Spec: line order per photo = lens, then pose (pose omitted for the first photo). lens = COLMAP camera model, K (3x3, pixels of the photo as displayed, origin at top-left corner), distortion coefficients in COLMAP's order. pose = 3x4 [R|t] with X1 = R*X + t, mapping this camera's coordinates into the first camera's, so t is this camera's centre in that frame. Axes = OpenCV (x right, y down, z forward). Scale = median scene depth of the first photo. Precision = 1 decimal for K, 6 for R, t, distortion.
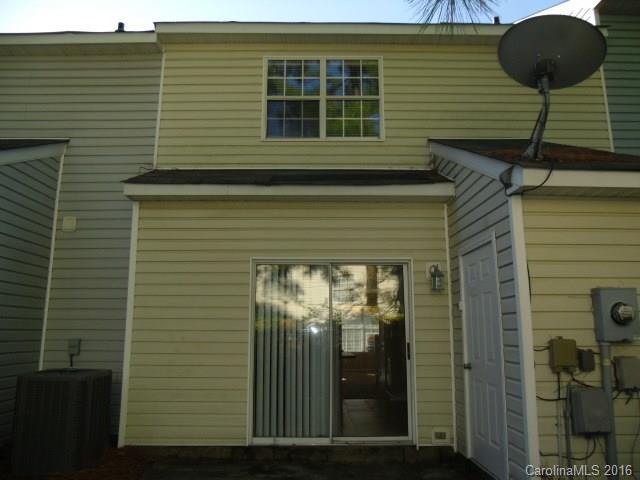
lens RADIAL K [[492.0, 0, 318.8], [0, 492.0, 241.6], [0, 0, 1]] dist [-0.020328, 0.011635]
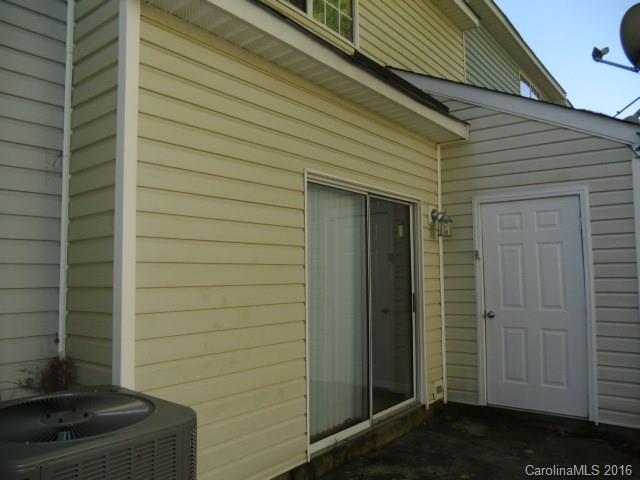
lens RADIAL K [[492.0, 0, 320.5], [0, 492.0, 238.6], [0, 0, 1]] dist [-0.020328, 0.011635]
pose [[0.624211, 0.051815, 0.779535, -0.630116], [-0.129876, 0.990796, 0.038141, 0.097498], [-0.770385, -0.125051, 0.625196, 0.601071]]
